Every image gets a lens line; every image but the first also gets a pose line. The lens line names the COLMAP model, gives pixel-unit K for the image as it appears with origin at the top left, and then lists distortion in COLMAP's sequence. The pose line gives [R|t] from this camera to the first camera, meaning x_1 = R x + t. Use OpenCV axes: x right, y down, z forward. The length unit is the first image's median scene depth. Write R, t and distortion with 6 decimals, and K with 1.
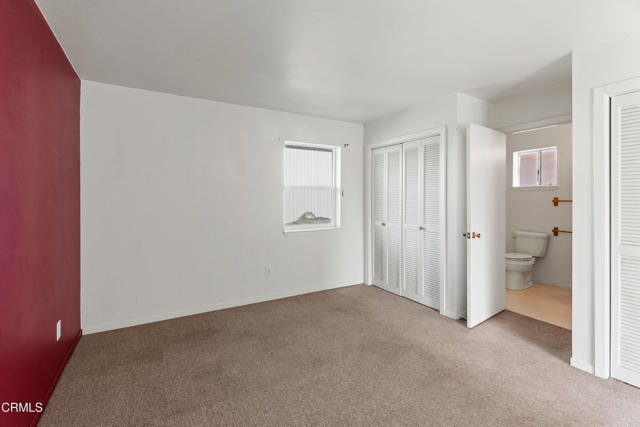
lens RADIAL K [[286.3, 0, 318.6], [0, 286.3, 195.5], [0, 0, 1]] dist [0.000057, 0.000282]
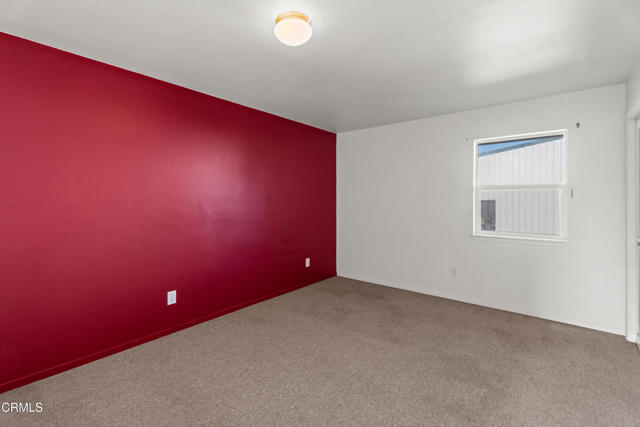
lens RADIAL K [[286.3, 0, 318.6], [0, 286.3, 195.5], [0, 0, 1]] dist [0.000057, 0.000282]
pose [[0.364269, -0.009825, -0.931242, 0.801829], [0.004521, 0.999951, -0.008781, 0.000916], [0.931283, -0.001012, 0.364296, 0.236353]]
